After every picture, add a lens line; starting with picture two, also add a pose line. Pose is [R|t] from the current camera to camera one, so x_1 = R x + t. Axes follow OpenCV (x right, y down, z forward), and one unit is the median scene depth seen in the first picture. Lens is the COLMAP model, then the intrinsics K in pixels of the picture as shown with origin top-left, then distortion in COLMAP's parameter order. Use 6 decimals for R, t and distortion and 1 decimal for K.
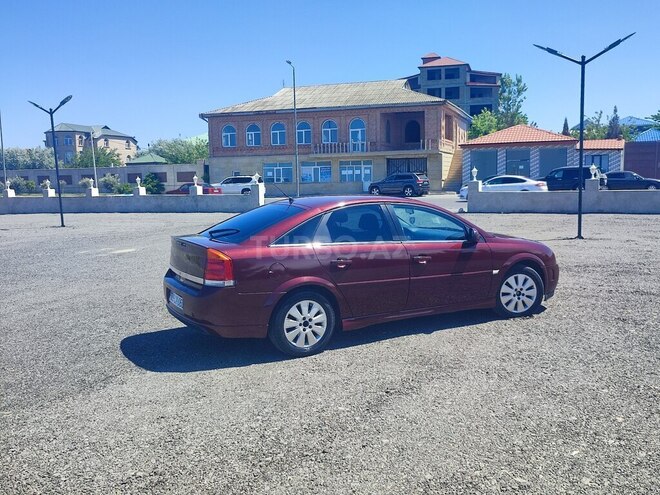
lens RADIAL K [[606.4, 0, 327.0], [0, 606.4, 247.8], [0, 0, 1]] dist [0.006965, 0.000371]
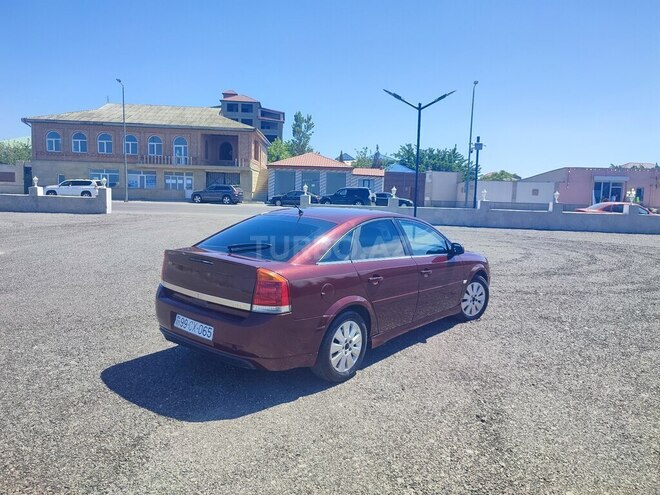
lens RADIAL K [[475.8, 0, 333.4], [0, 475.8, 250.0], [0, 0, 1]] dist [0.006647, -0.000138]
pose [[0.926230, 0.003092, 0.376947, -0.074529], [-0.007112, 0.999932, 0.009273, -0.006838], [-0.376892, -0.011270, 0.926189, 0.073179]]
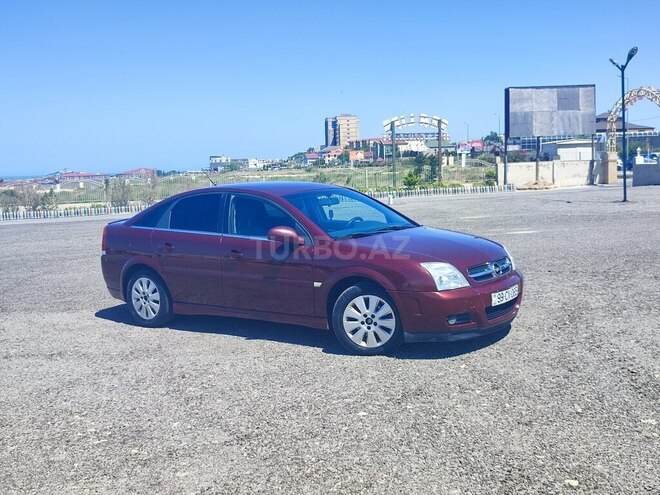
lens RADIAL K [[724.4, 0, 330.0], [0, 724.4, 247.5], [0, 0, 1]] dist [-0.004730, 0.000126]
pose [[0.464146, 0.100574, -0.880030, 0.290186], [-0.068215, 0.994641, 0.077694, -0.021432], [0.883128, 0.023970, 0.468519, 0.150367]]
